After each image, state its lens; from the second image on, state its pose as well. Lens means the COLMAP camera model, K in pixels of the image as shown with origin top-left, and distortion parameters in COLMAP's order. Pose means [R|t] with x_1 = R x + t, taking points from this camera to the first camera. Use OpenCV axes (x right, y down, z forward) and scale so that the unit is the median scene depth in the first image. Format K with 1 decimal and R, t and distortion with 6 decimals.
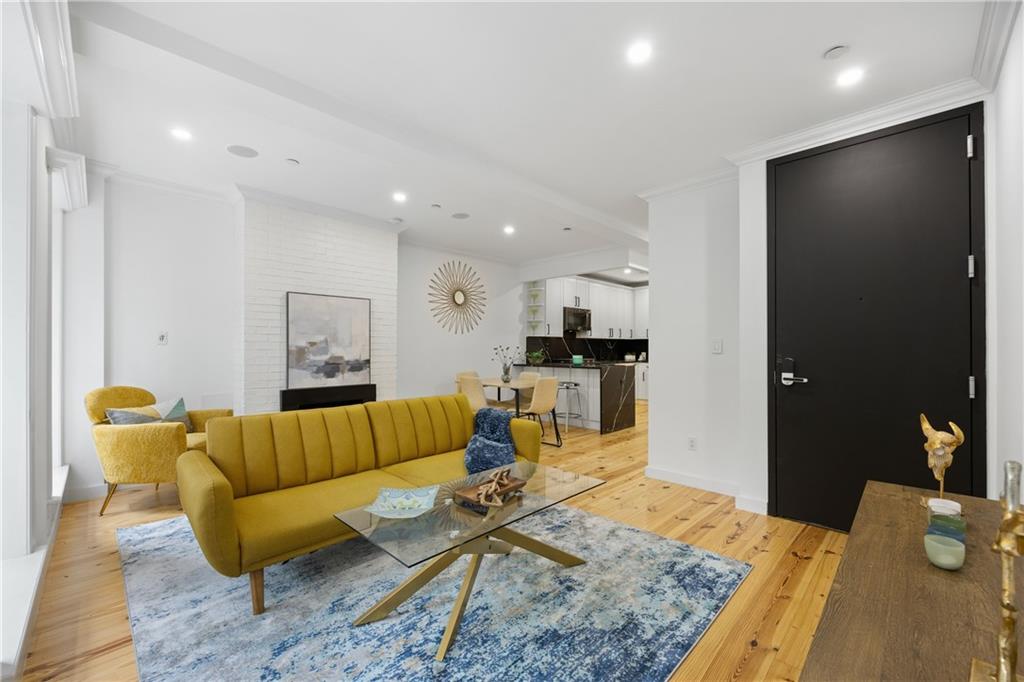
lens RADIAL K [[398.3, 0, 513.5], [0, 398.3, 348.9], [0, 0, 1]] dist [0.000388, -0.000034]
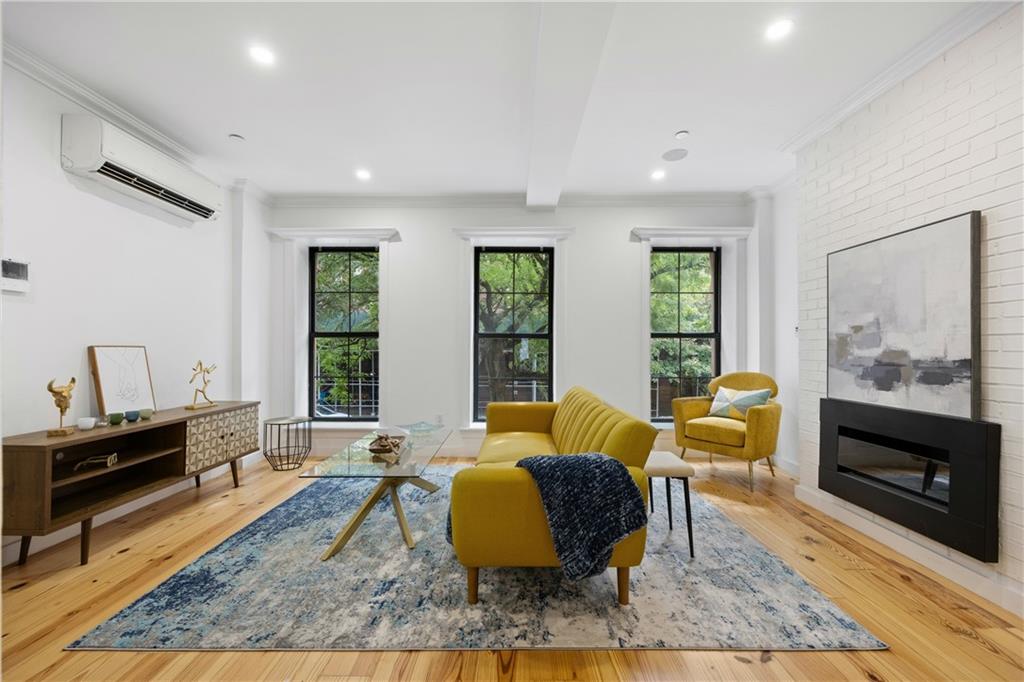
lens RADIAL K [[410.4, 0, 509.6], [0, 410.4, 345.3], [0, 0, 1]] dist [0.001757, 0.000006]
pose [[-0.708142, -0.007125, -0.706034, 0.282842], [-0.000837, 0.999957, -0.009252, 0.017154], [0.706069, -0.005961, -0.708118, 1.014976]]
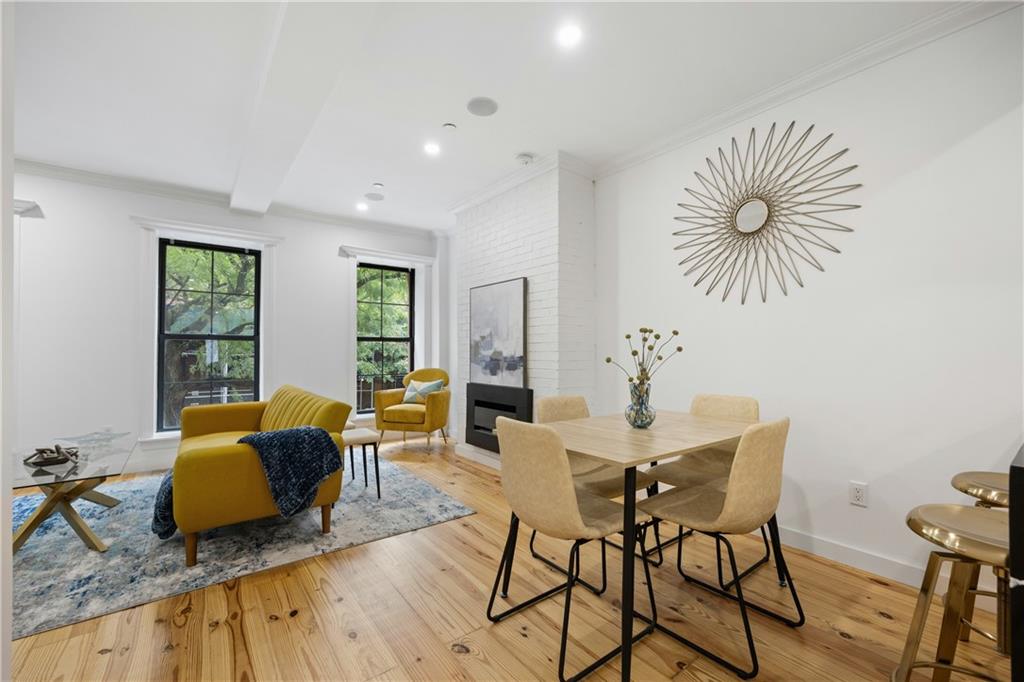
lens RADIAL K [[425.4, 0, 512.3], [0, 425.4, 347.3], [0, 0, 1]] dist [0.001063, -0.000285]
pose [[-0.126899, -0.007205, -0.991889, 0.473235], [0.001067, 0.999972, -0.007400, 0.016315], [0.991915, -0.001997, -0.126888, 1.139503]]
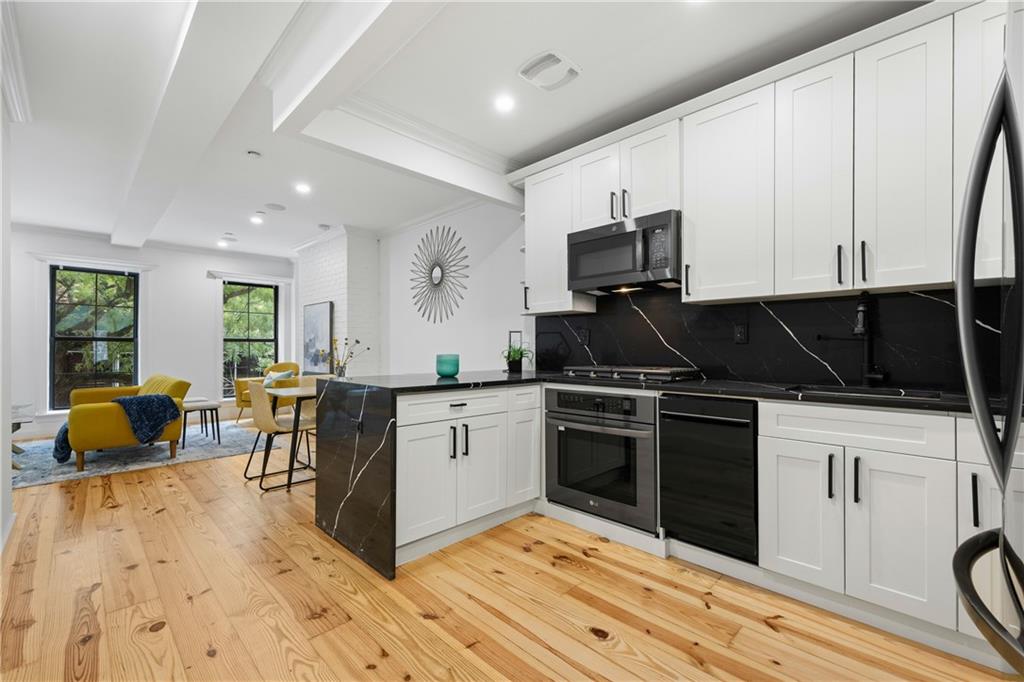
lens RADIAL K [[418.3, 0, 517.5], [0, 418.3, 346.2], [0, 0, 1]] dist [-0.001087, -0.000069]
pose [[0.039924, -0.003080, -0.999198, 0.933822], [0.002690, 0.999992, -0.002975, 0.013333], [0.999199, -0.002569, 0.039932, 1.581189]]
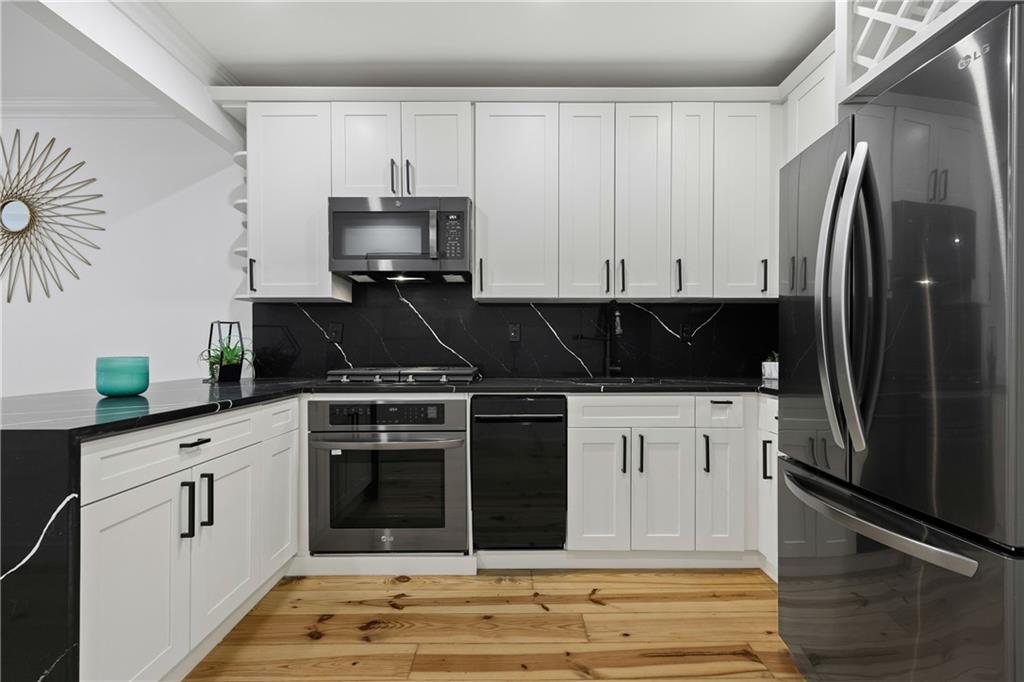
lens RADIAL K [[425.4, 0, 512.3], [0, 425.4, 347.3], [0, 0, 1]] dist [0.001063, -0.000285]
pose [[0.723924, 0.000310, -0.689880, 0.785556], [0.001827, 0.999996, 0.002366, 0.015230], [0.689877, -0.002973, 0.723920, 1.461175]]
